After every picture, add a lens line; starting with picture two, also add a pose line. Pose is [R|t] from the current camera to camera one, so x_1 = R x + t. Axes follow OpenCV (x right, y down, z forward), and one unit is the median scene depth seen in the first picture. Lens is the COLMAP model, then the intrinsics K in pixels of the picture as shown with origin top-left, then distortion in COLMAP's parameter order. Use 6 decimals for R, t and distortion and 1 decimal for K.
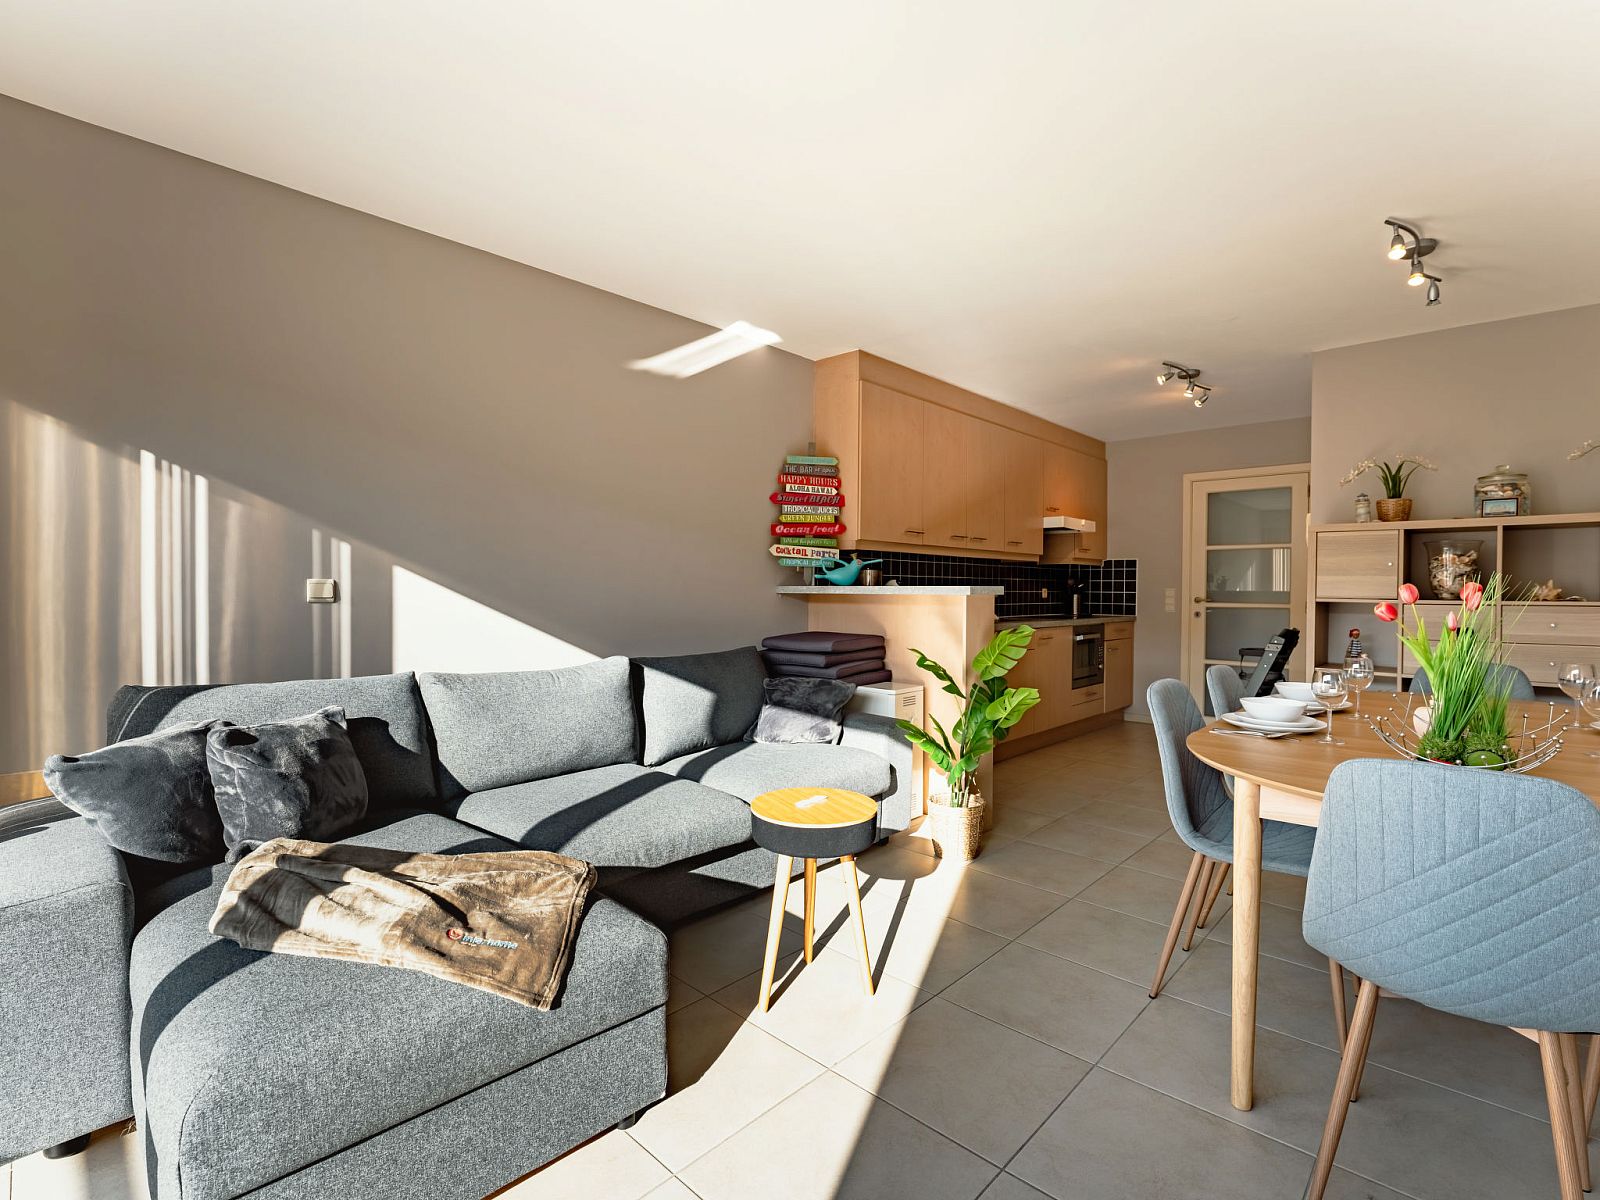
lens RADIAL K [[761.7, 0, 797.8], [0, 761.7, 602.8], [0, 0, 1]] dist [-0.023345, 0.002246]
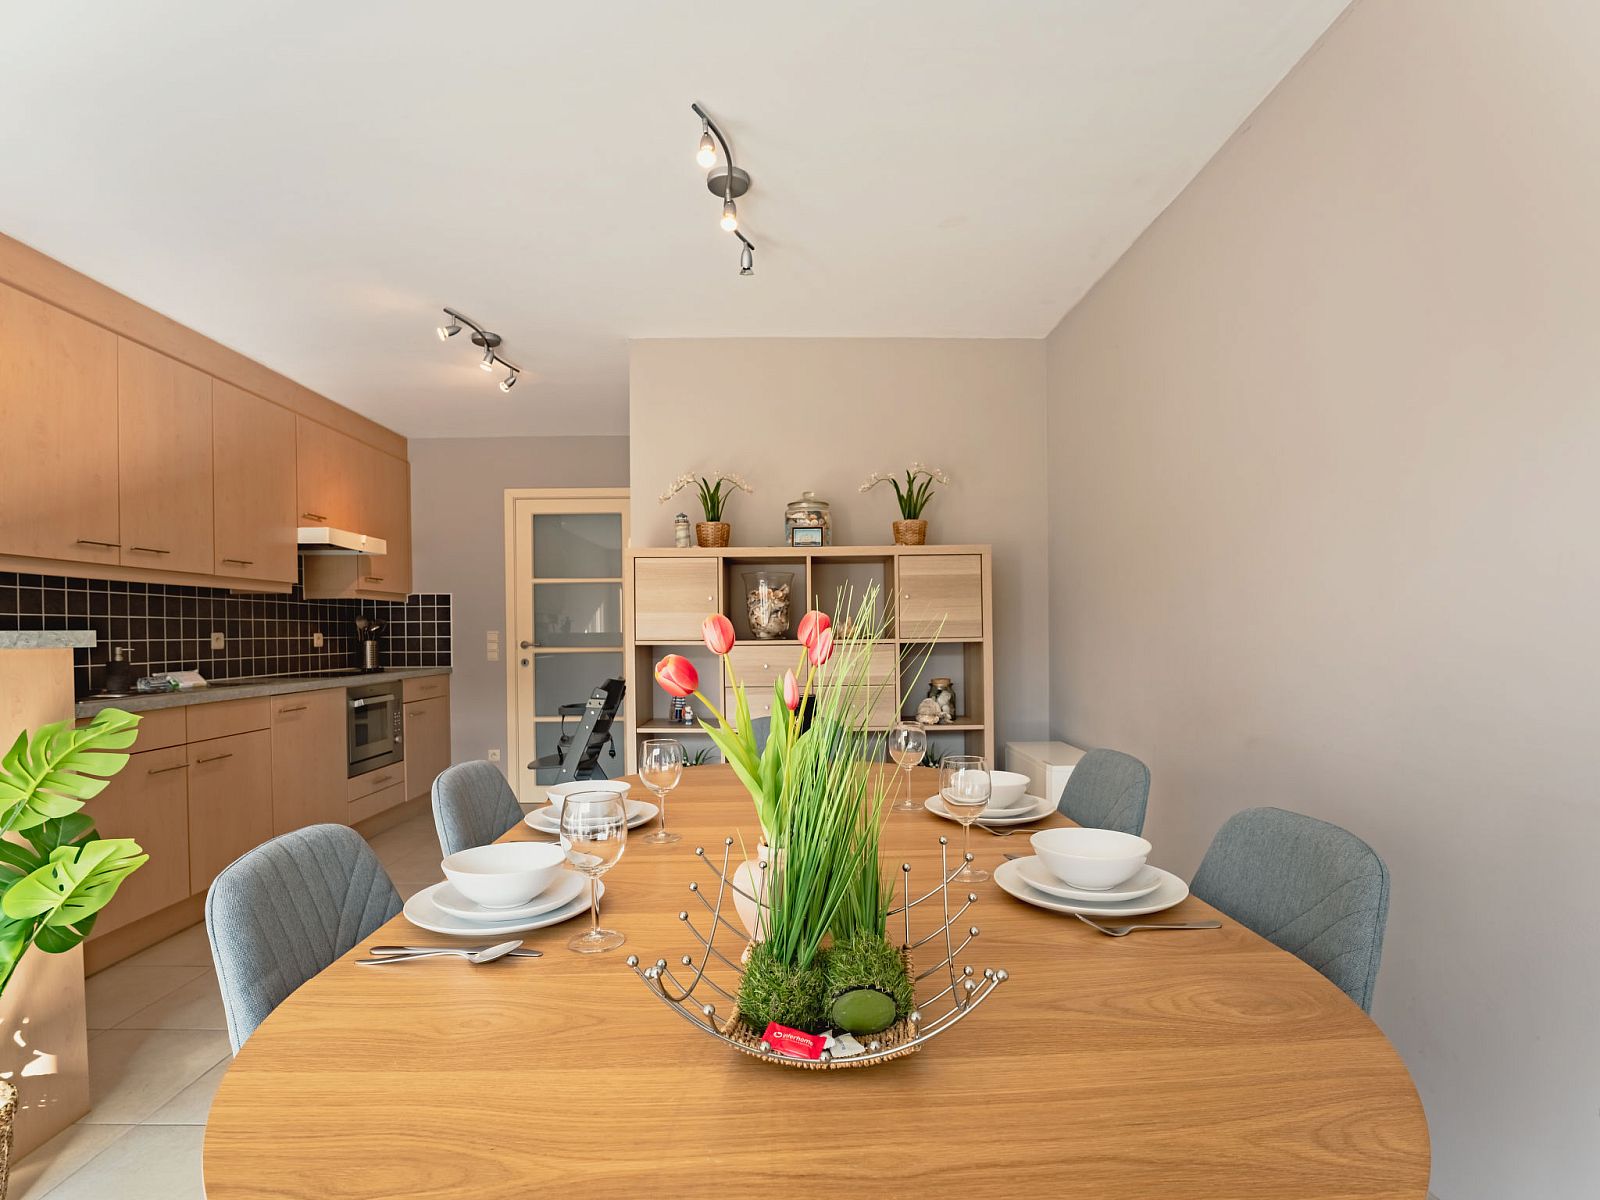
lens RADIAL K [[761.7, 0, 802.7], [0, 761.7, 604.1], [0, 0, 1]] dist [-0.023345, 0.002246]
pose [[0.715086, 0.011941, 0.698935, 0.266893], [0.026670, 0.998660, -0.044349, -0.004839], [-0.698528, 0.050354, 0.713809, 0.320287]]
